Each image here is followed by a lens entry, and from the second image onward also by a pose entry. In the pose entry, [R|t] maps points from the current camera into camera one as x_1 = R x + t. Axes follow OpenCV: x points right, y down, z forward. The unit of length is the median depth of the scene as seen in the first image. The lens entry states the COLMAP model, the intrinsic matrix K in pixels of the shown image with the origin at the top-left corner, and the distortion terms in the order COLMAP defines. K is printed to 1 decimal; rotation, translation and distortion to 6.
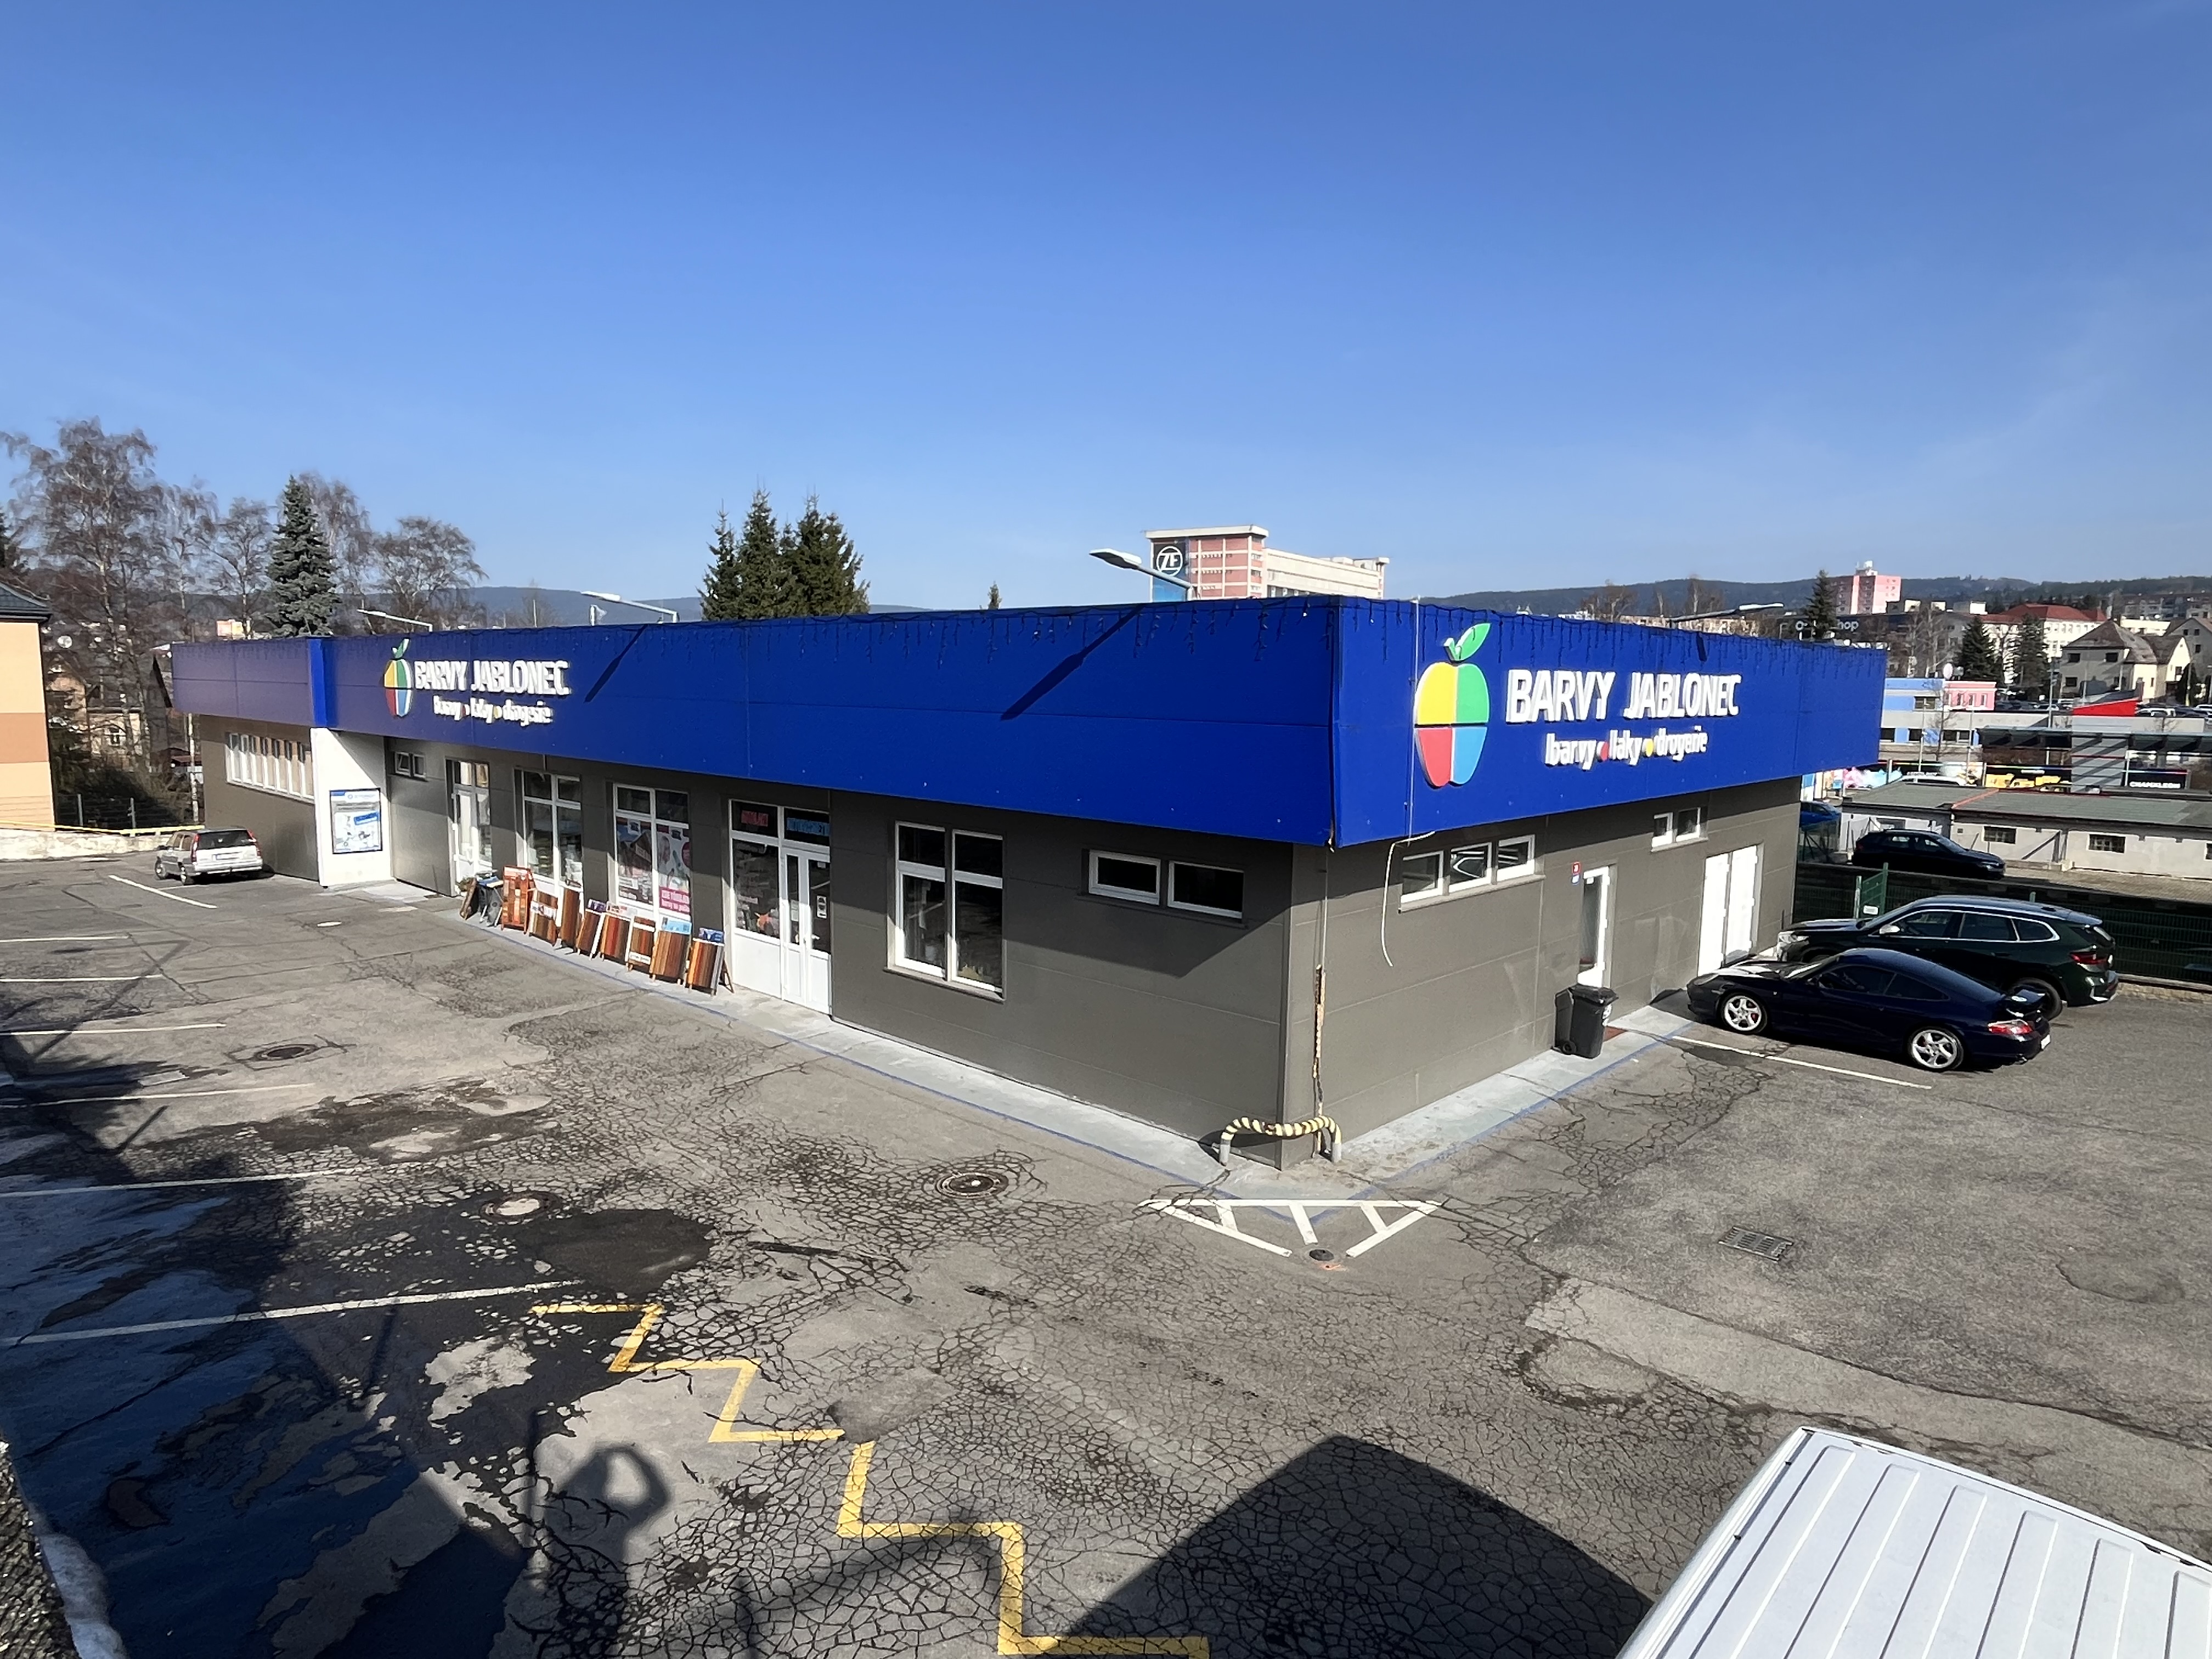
lens RADIAL K [[1278.8, 0, 1112.7], [0, 1278.8, 838.1], [0, 0, 1]] dist [-0.001718, -0.000696]
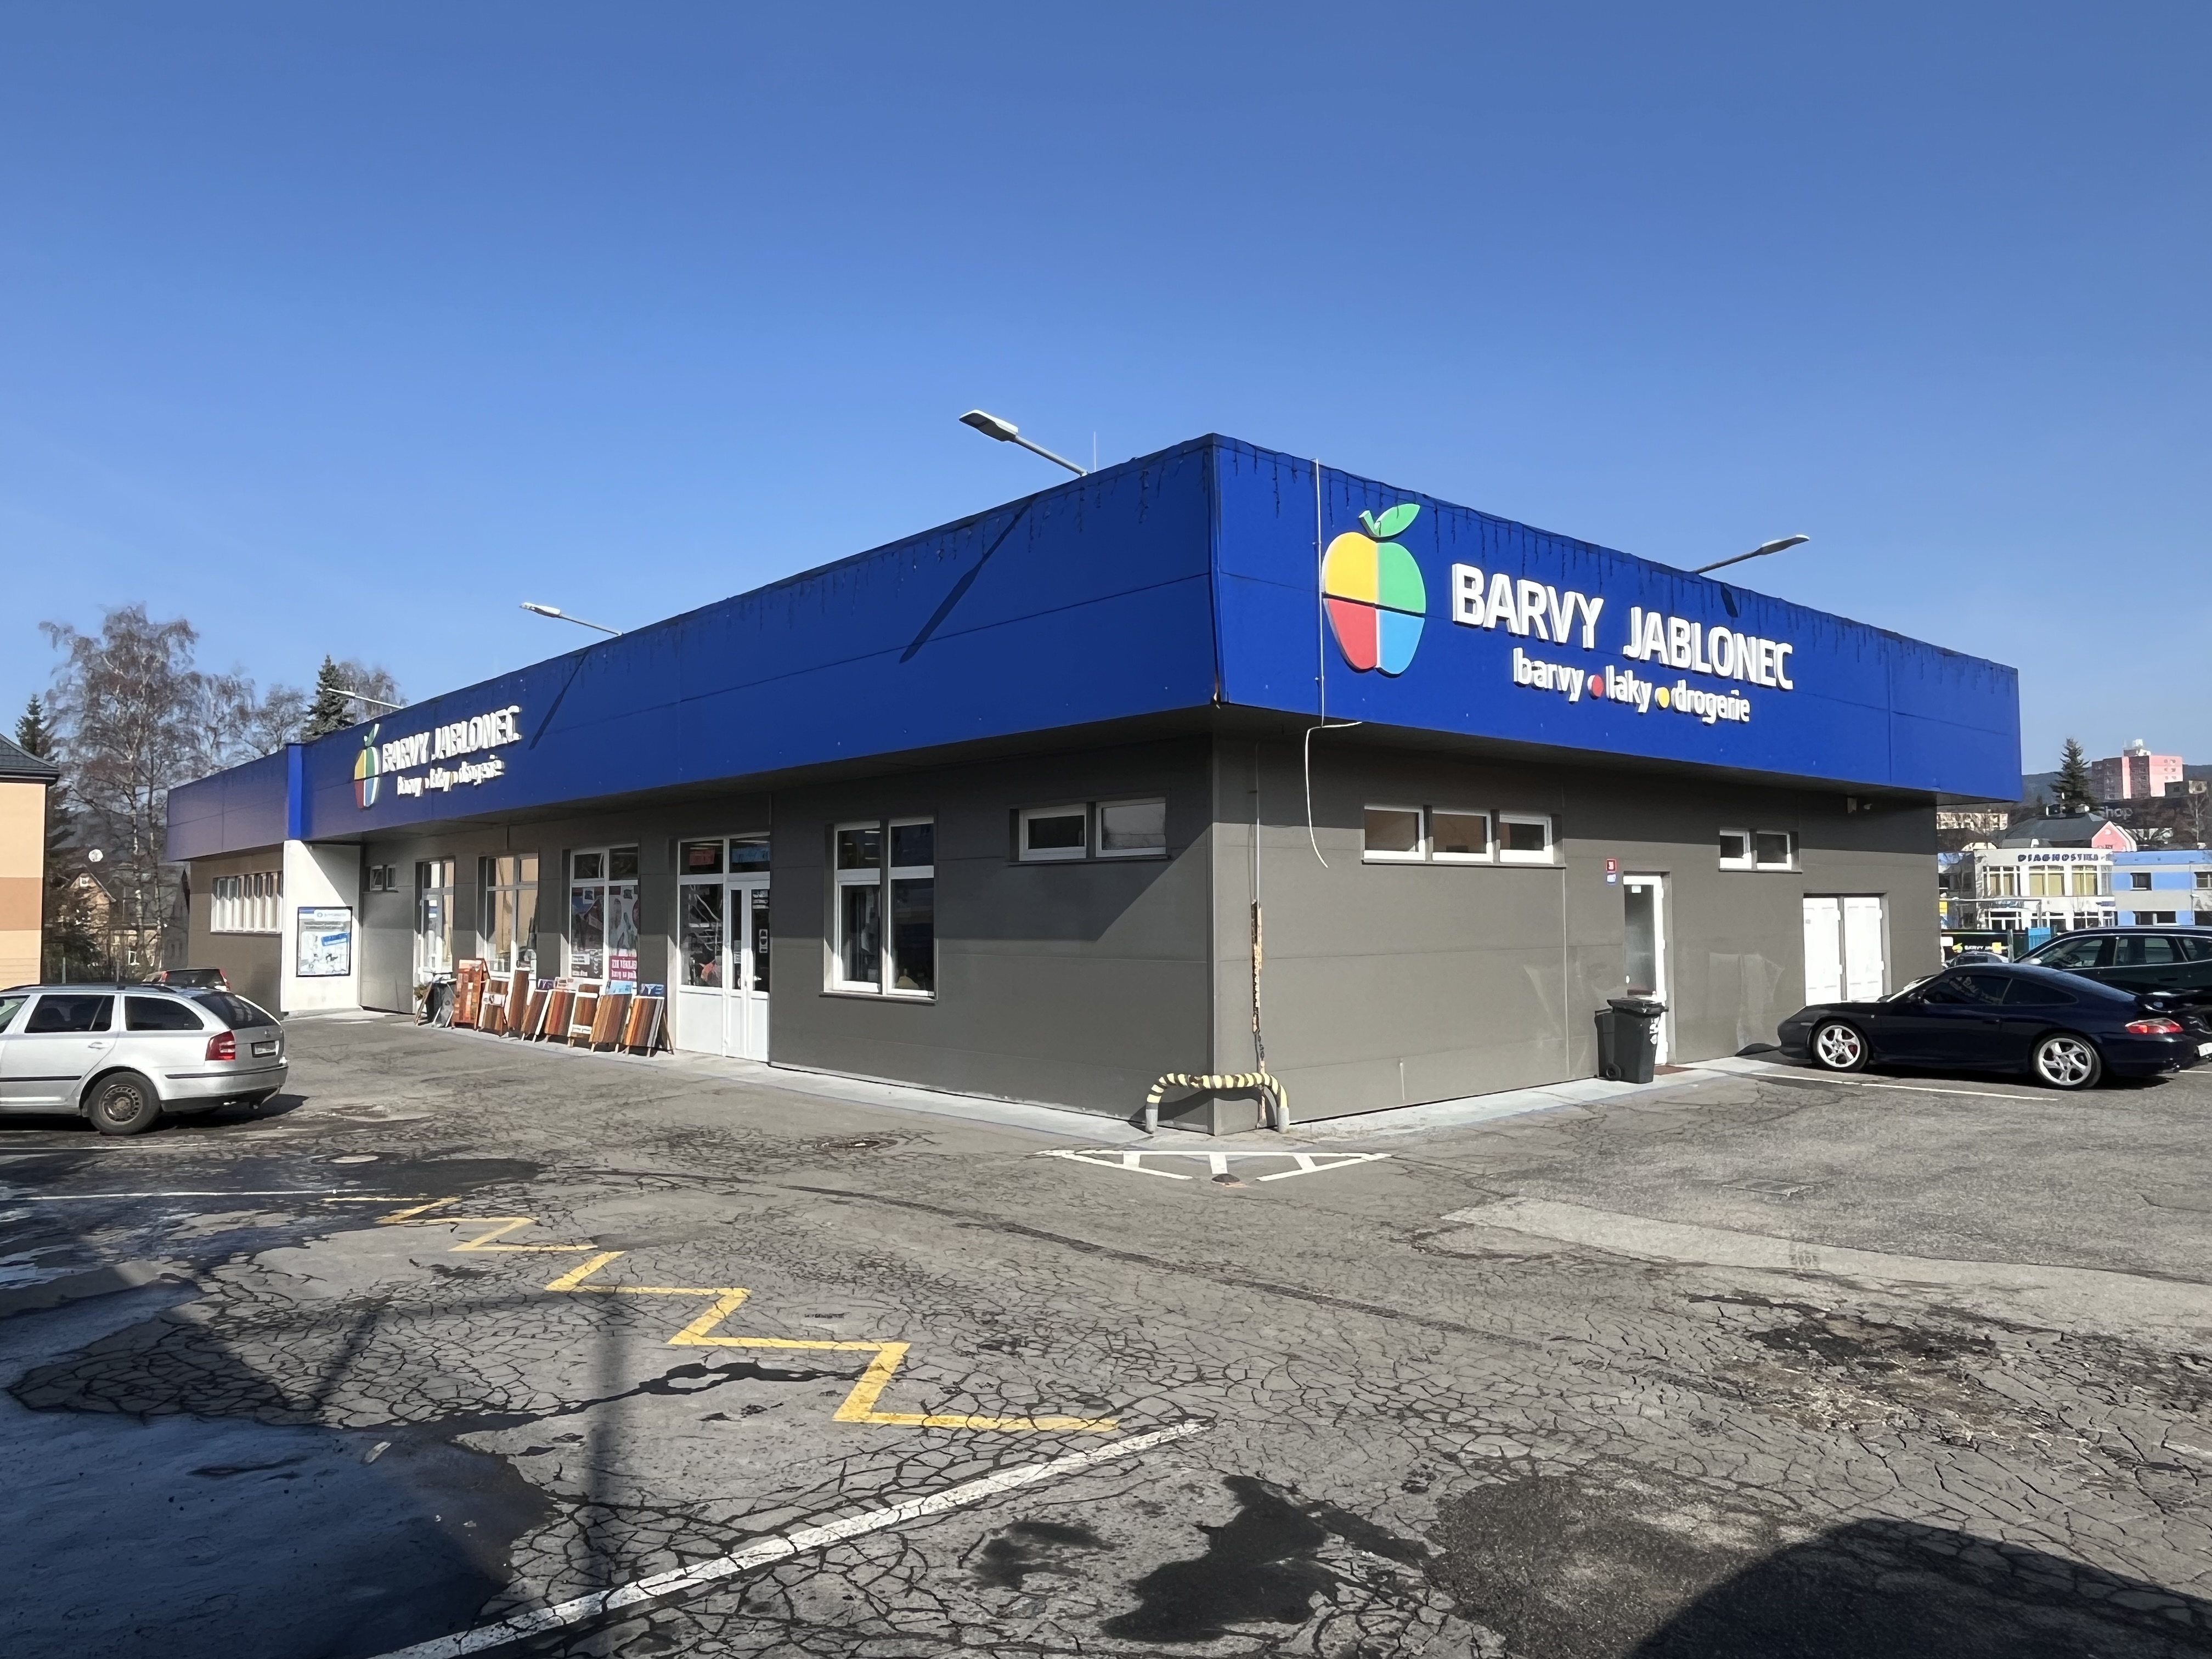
lens RADIAL K [[1478.6, 0, 1106.0], [0, 1478.6, 836.6], [0, 0, 1]] dist [-0.001071, -0.001941]
pose [[0.995764, -0.024890, -0.088510, 0.115110], [0.009512, 0.985383, -0.170086, 0.174310], [0.091450, 0.168524, 0.981446, -0.011202]]
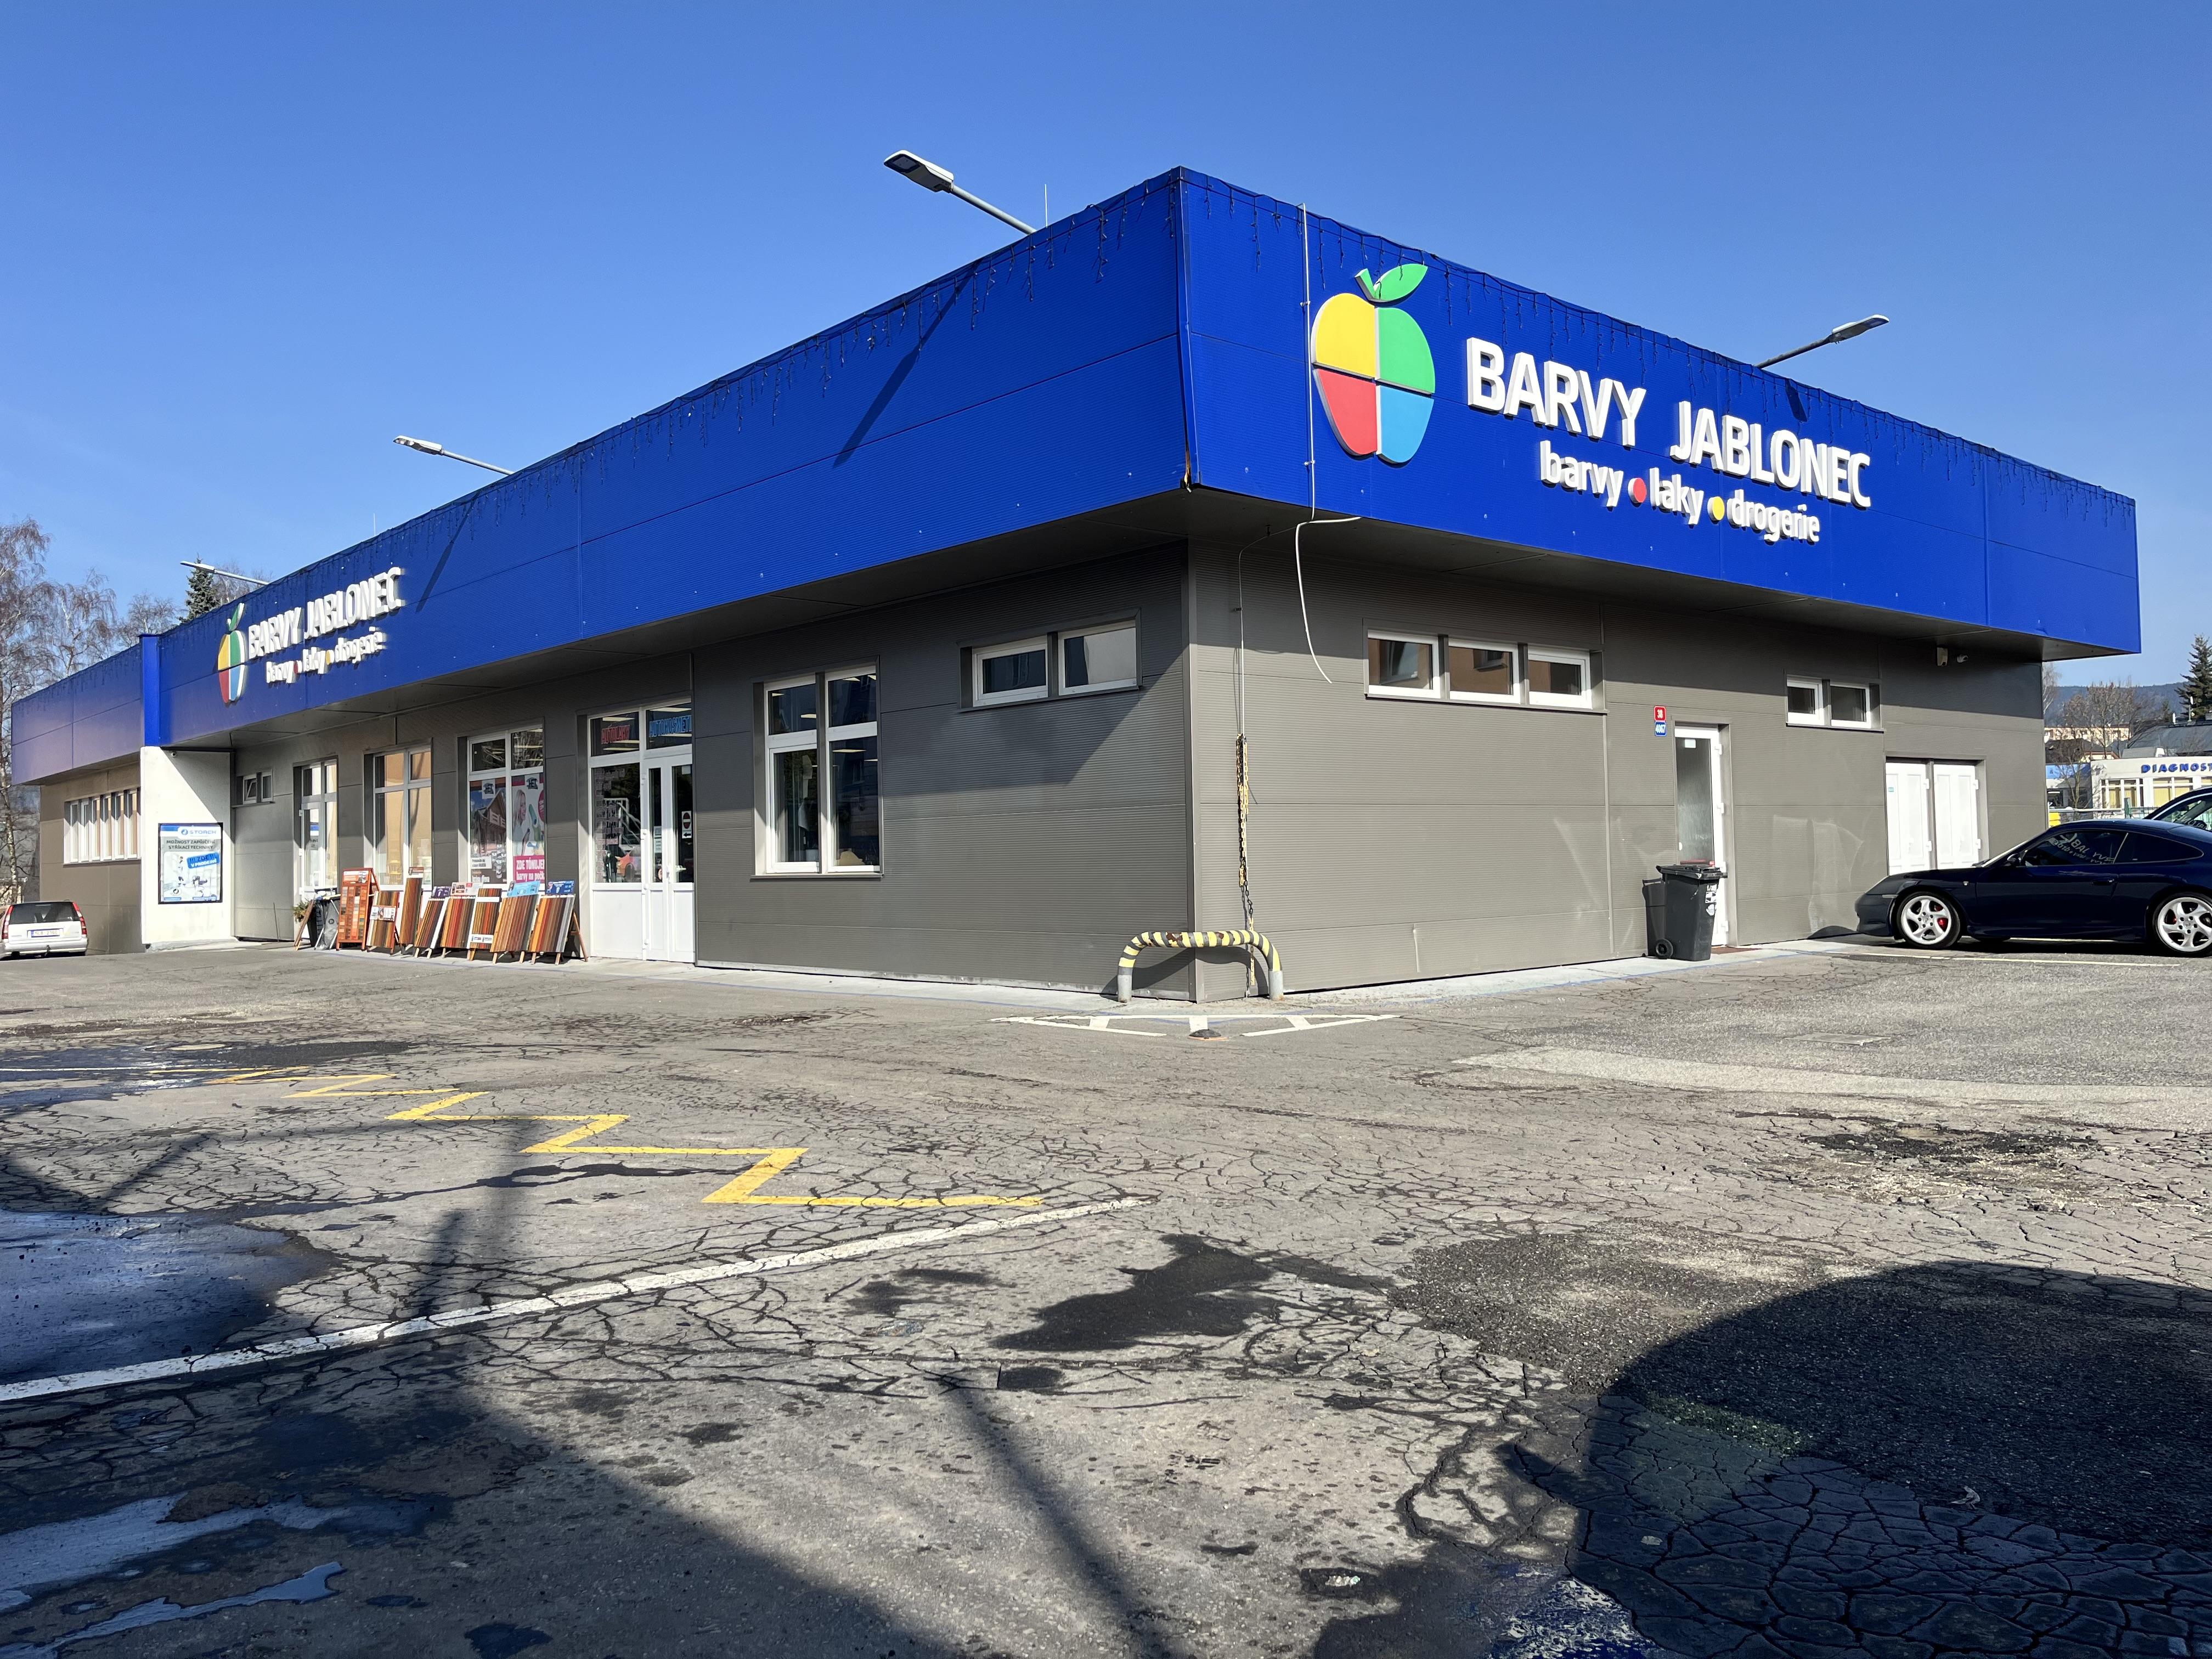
lens RADIAL K [[1672.9, 0, 1105.0], [0, 1672.9, 806.7], [0, 0, 1]] dist [0.034226, -0.036122]
pose [[0.995389, -0.039015, -0.087625, 0.127123], [0.025540, 0.988365, -0.149939, 0.220573], [0.092455, 0.147010, 0.984805, 0.015013]]
